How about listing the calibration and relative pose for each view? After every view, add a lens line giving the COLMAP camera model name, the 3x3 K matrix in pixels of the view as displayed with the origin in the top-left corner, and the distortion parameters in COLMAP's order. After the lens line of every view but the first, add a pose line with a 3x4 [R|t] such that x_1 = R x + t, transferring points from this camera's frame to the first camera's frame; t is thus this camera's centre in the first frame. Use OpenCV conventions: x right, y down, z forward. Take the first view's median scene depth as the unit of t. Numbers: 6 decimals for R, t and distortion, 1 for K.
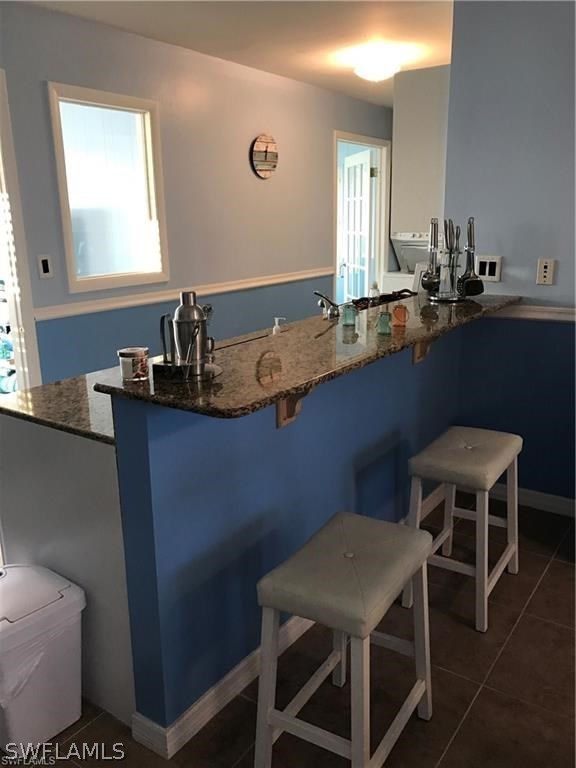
lens RADIAL K [[621.4, 0, 289.7], [0, 621.4, 378.0], [0, 0, 1]] dist [0.129520, -0.376255]
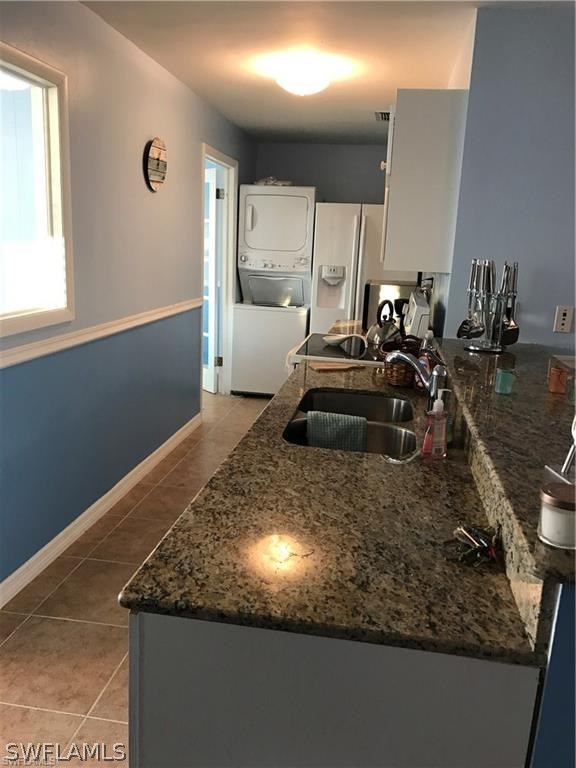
lens RADIAL K [[621.4, 0, 289.7], [0, 621.4, 378.0], [0, 0, 1]] dist [0.129520, -0.376255]
pose [[0.895557, -0.039263, 0.443211, -0.261177], [0.052725, 0.998445, -0.018088, -0.054011], [-0.441812, 0.039567, 0.896235, 0.207942]]
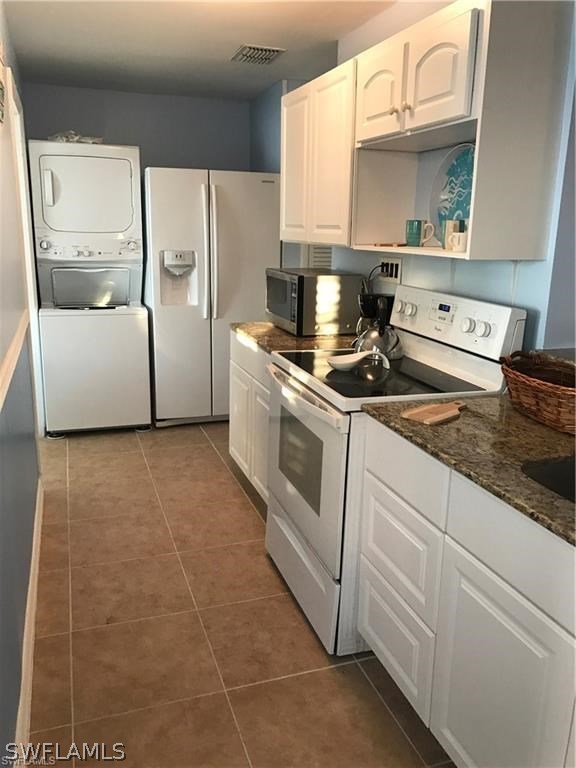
lens RADIAL K [[621.4, 0, 289.7], [0, 621.4, 378.0], [0, 0, 1]] dist [0.129520, -0.376255]
pose [[0.576753, -0.164108, 0.800266, -0.323969], [0.174280, 0.981780, 0.075727, -0.145496], [-0.798112, 0.095795, 0.594845, 0.584471]]
